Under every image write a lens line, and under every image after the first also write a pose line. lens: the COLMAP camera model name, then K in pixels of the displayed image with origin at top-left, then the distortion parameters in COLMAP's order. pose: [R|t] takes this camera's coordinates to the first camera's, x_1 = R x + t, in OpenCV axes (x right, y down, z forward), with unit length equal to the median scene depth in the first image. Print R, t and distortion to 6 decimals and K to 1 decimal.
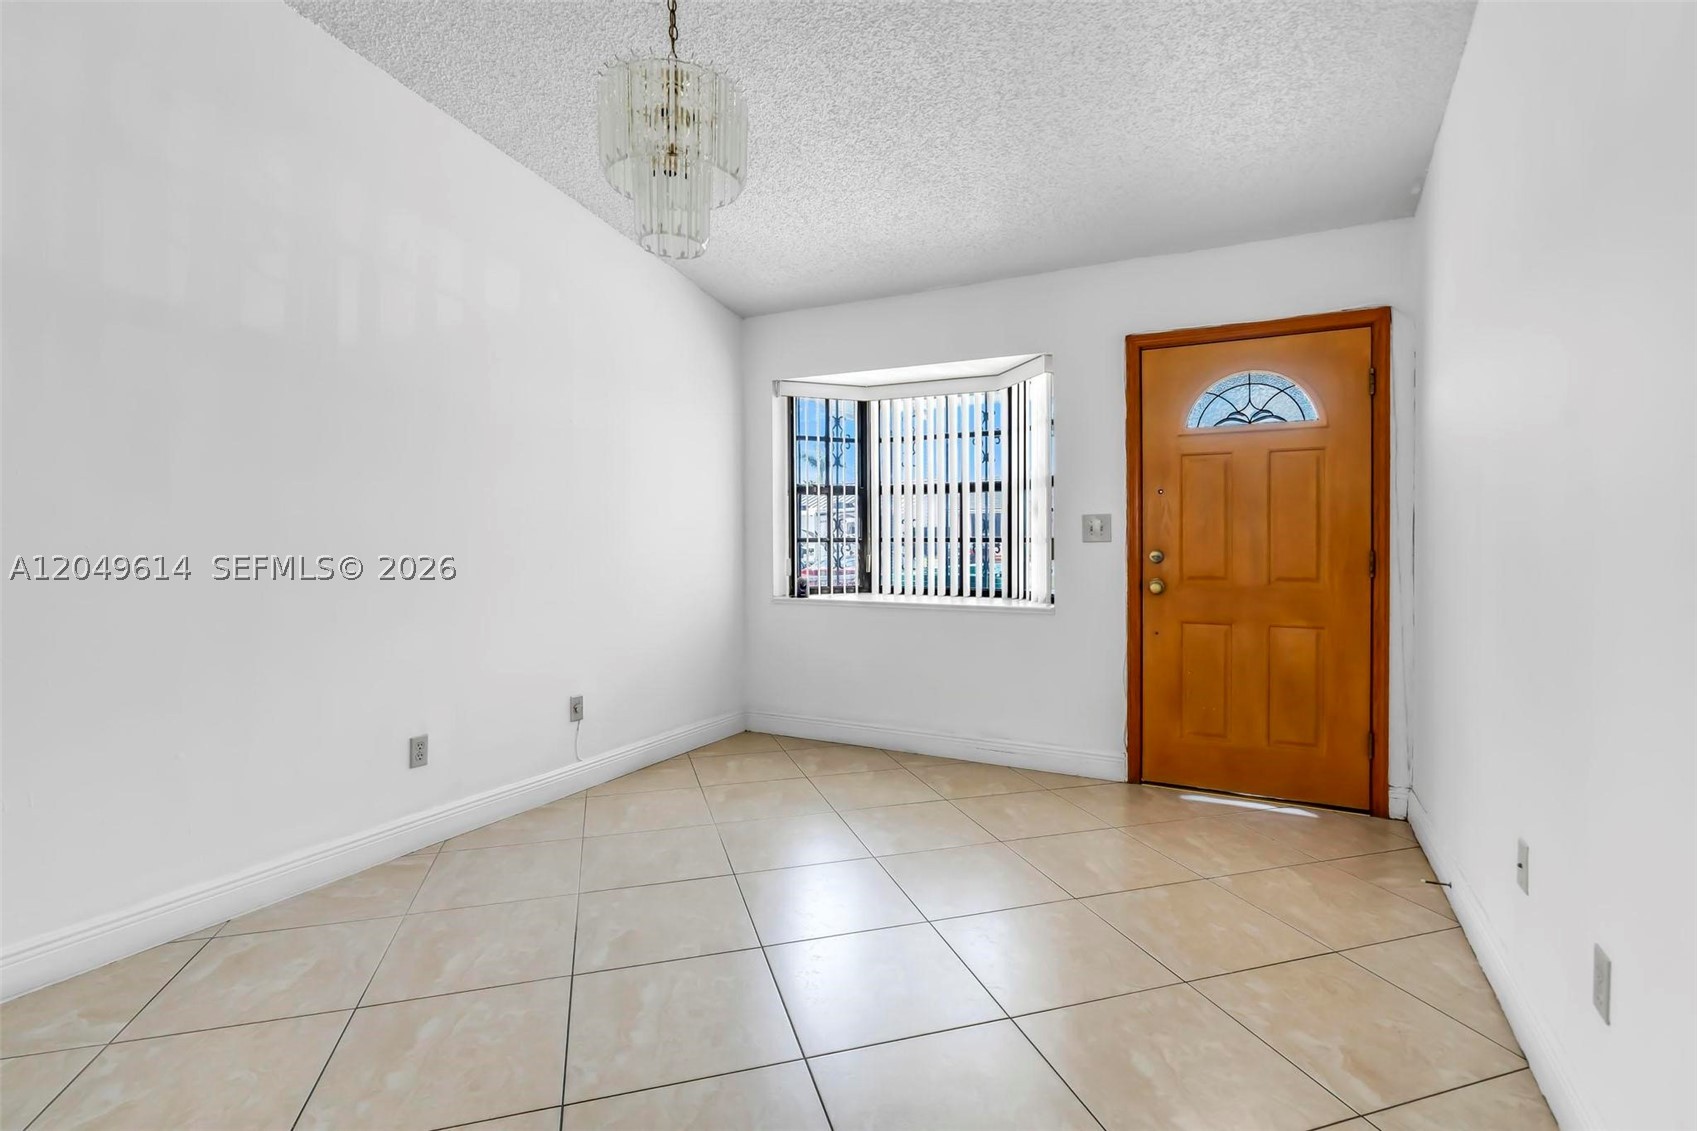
lens RADIAL K [[816.8, 0, 858.9], [0, 816.8, 548.9], [0, 0, 1]] dist [-0.002012, 0.000217]
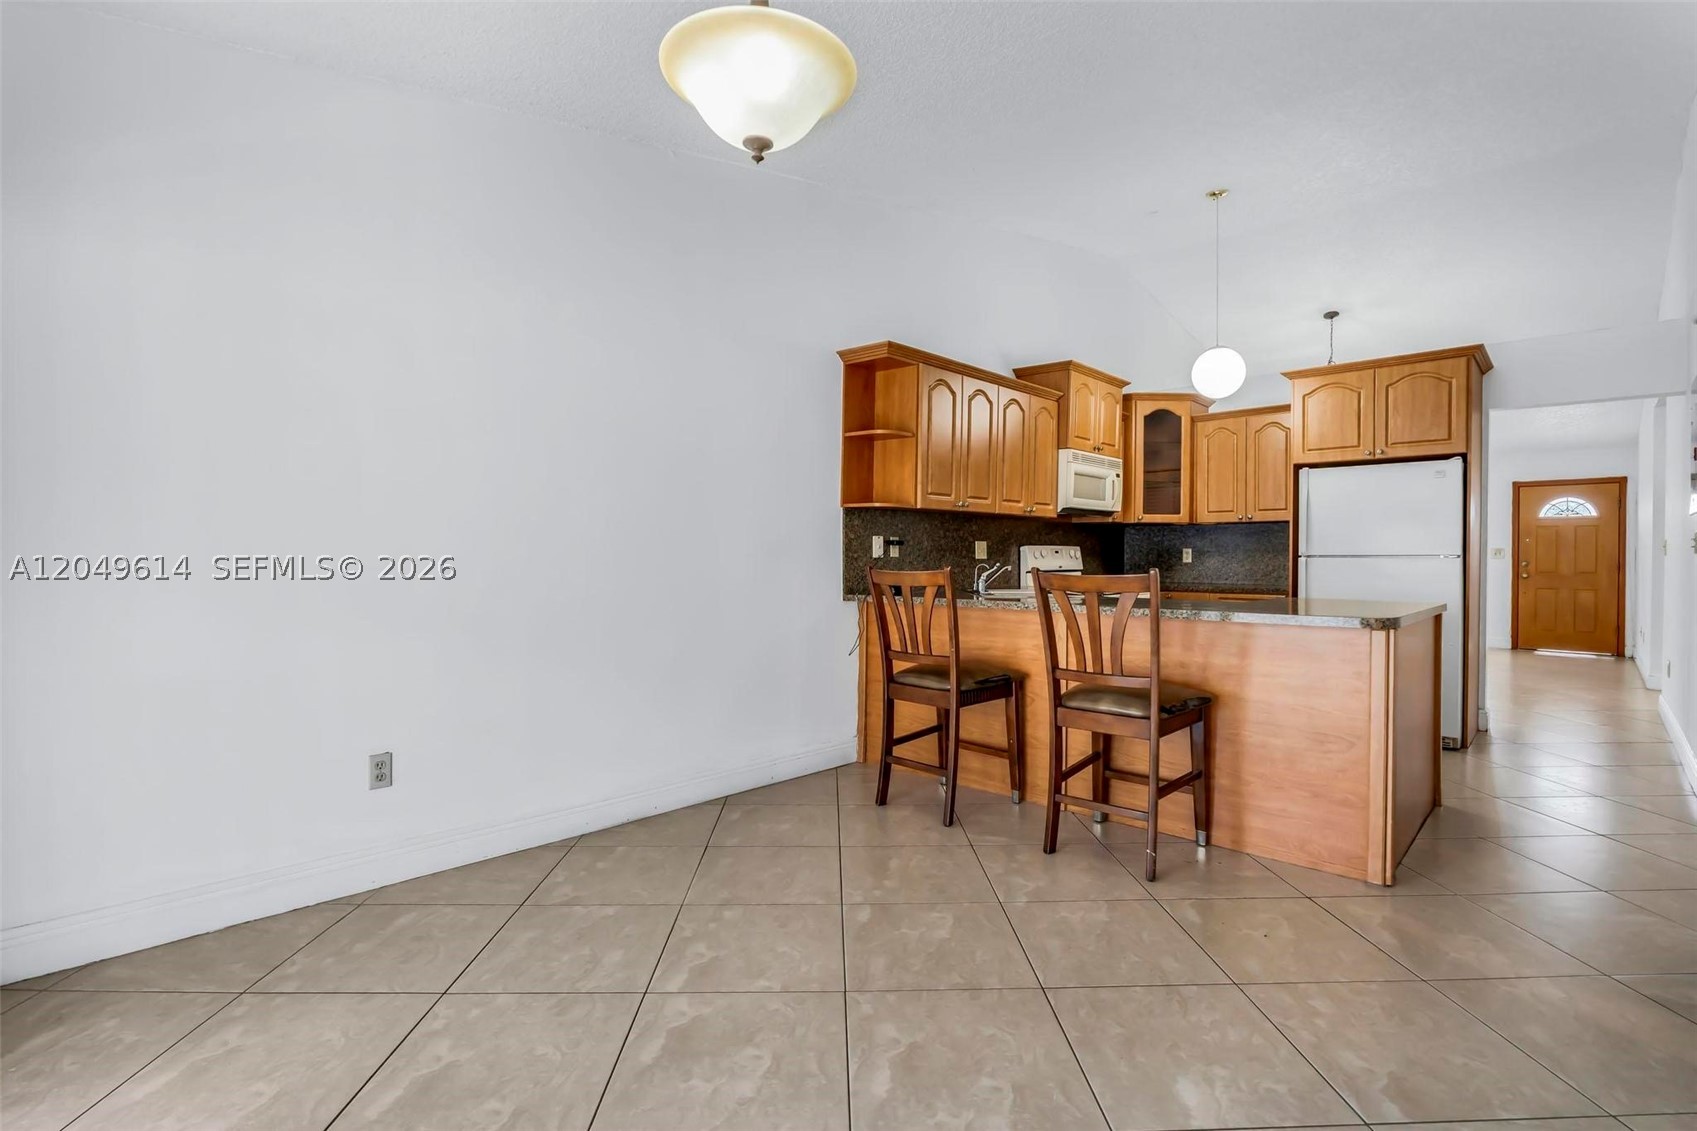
lens RADIAL K [[790.0, 0, 860.3], [0, 790.0, 560.0], [0, 0, 1]] dist [-0.004961, -0.000478]
pose [[0.965645, 0.010951, -0.259635, -1.093361], [-0.012487, 0.999913, -0.004268, 0.034847], [0.259565, 0.007363, 0.965697, -2.102236]]
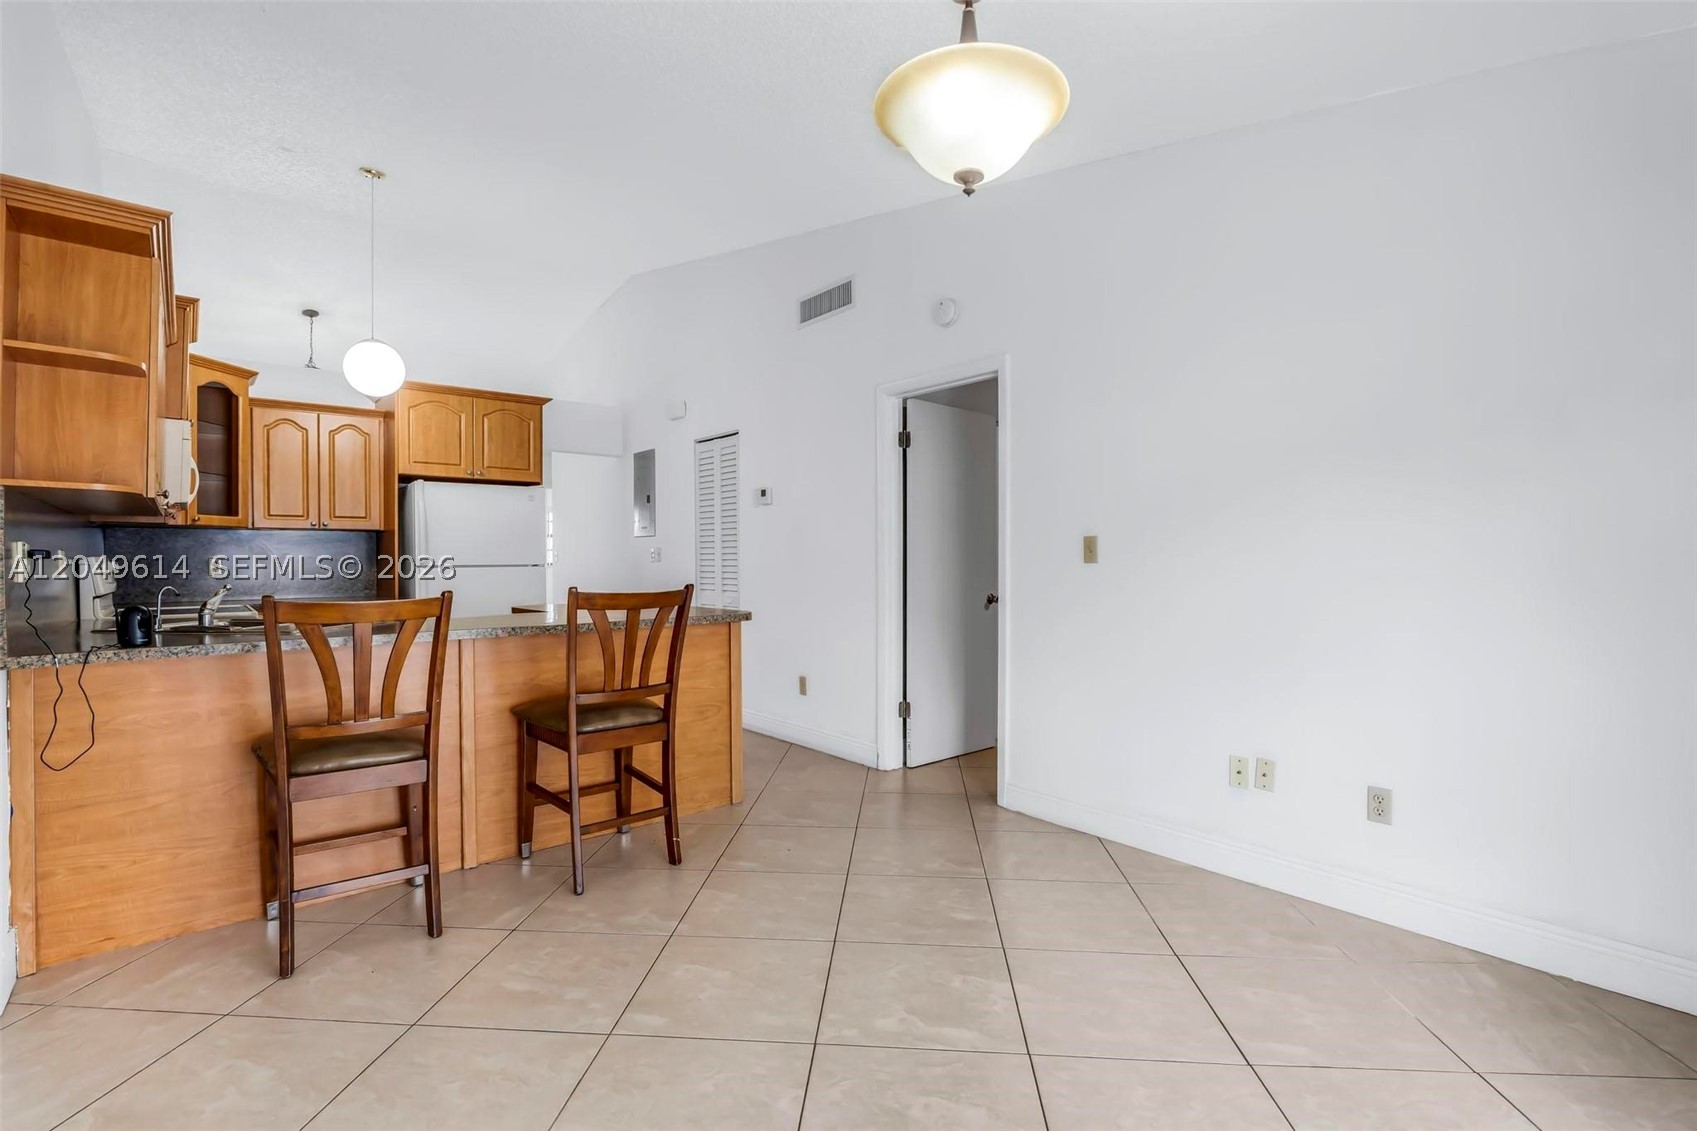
lens RADIAL K [[782.8, 0, 846.0], [0, 782.8, 569.9], [0, 0, 1]] dist [-0.014693, 0.000291]
pose [[0.372215, -0.008151, 0.928111, -1.688194], [0.011826, 0.999922, 0.004039, 0.021696], [-0.928071, 0.009473, 0.372282, -1.792661]]
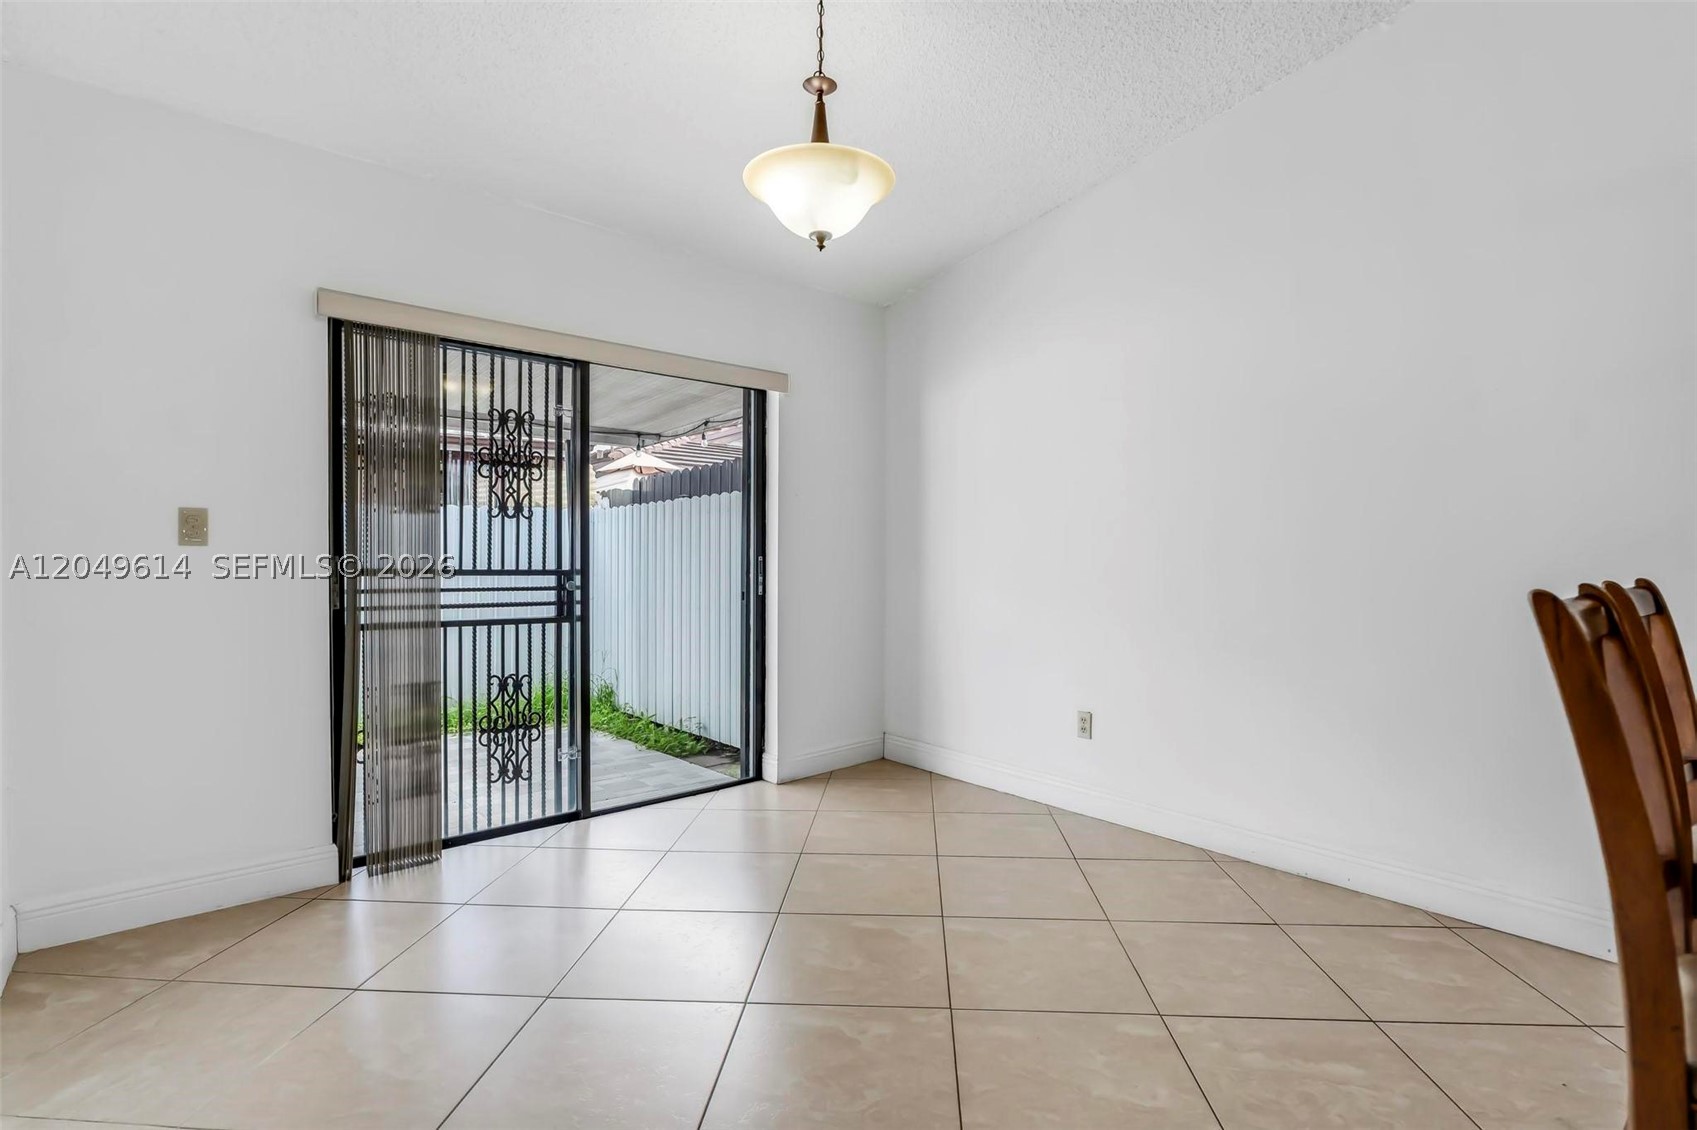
lens RADIAL K [[815.6, 0, 864.4], [0, 815.6, 573.1], [0, 0, 1]] dist [-0.002596, 0.000287]
pose [[-0.347231, 0.019812, -0.937571, -0.729848], [-0.014385, 0.999547, 0.026449, 0.029705], [0.937669, 0.022671, -0.346788, -1.463162]]
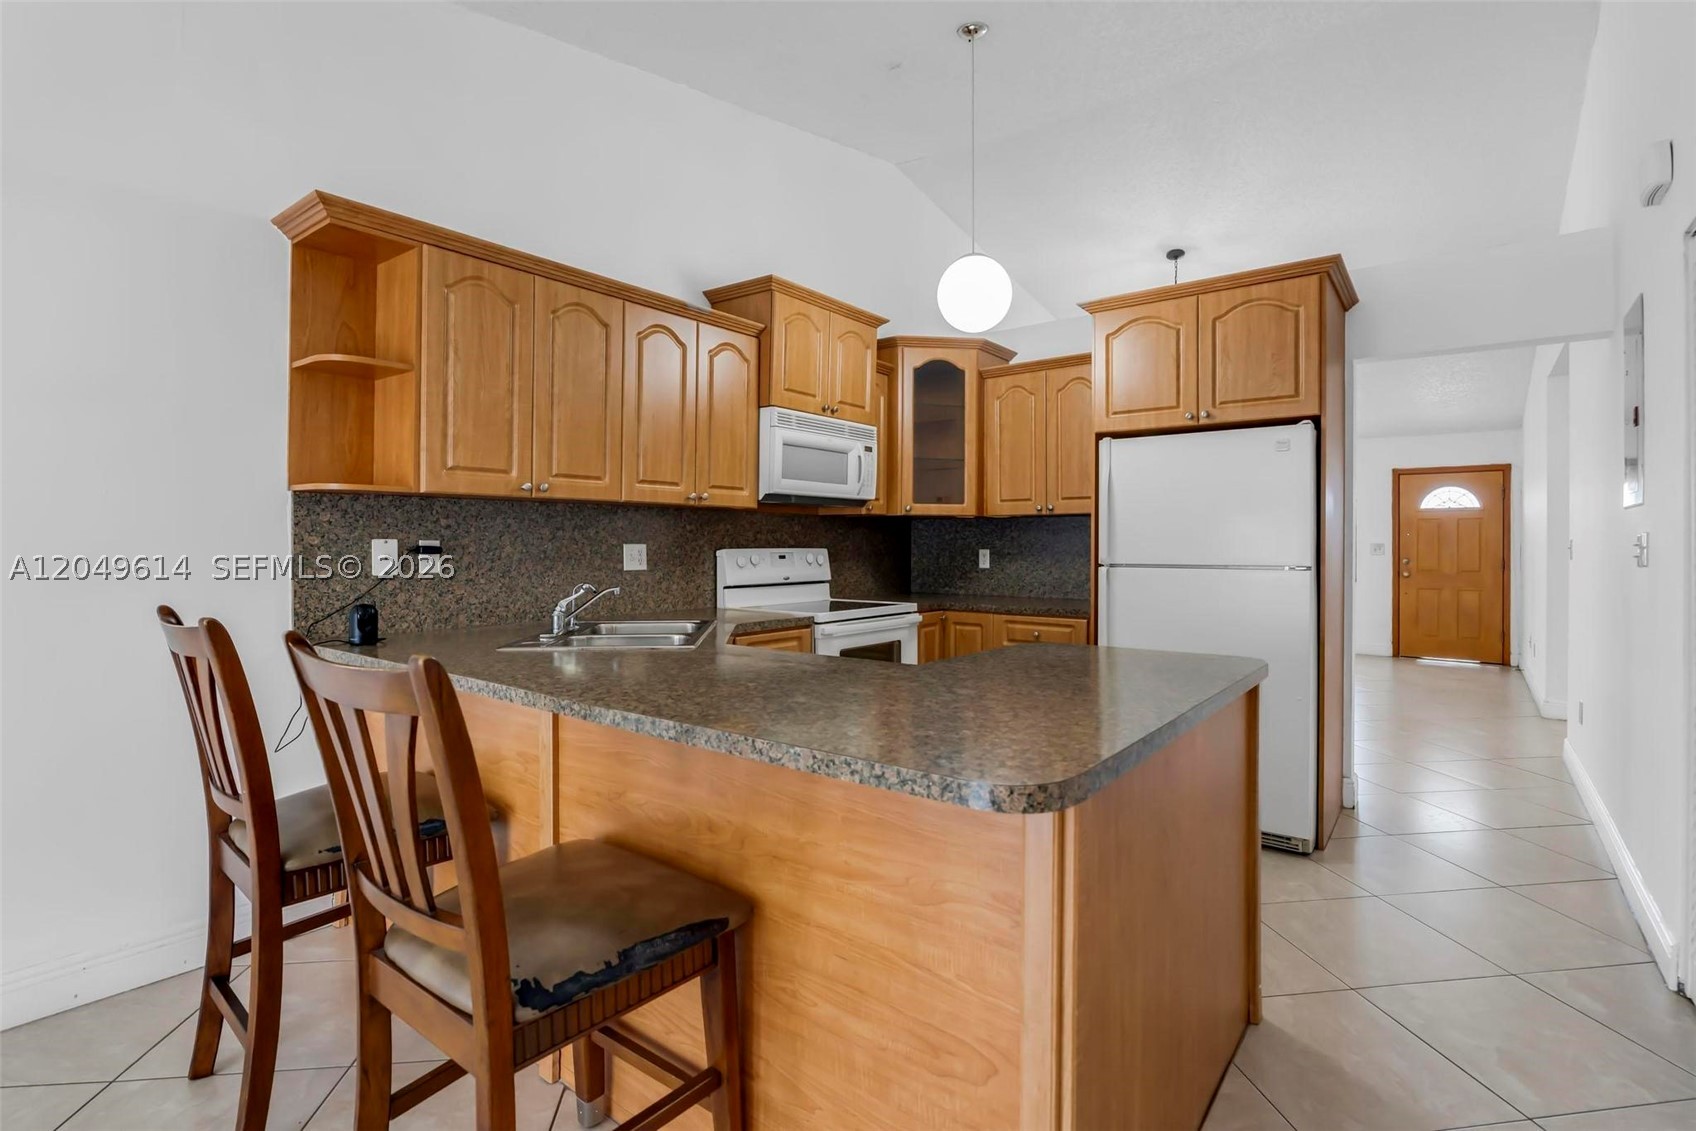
lens RADIAL K [[798.7, 0, 850.9], [0, 798.7, 542.1], [0, 0, 1]] dist [-0.019416, 0.000661]
pose [[0.984582, 0.007875, -0.174748, -0.844275], [-0.010459, 0.999849, -0.013867, 0.002211], [0.174612, 0.015481, 0.984516, -1.587759]]
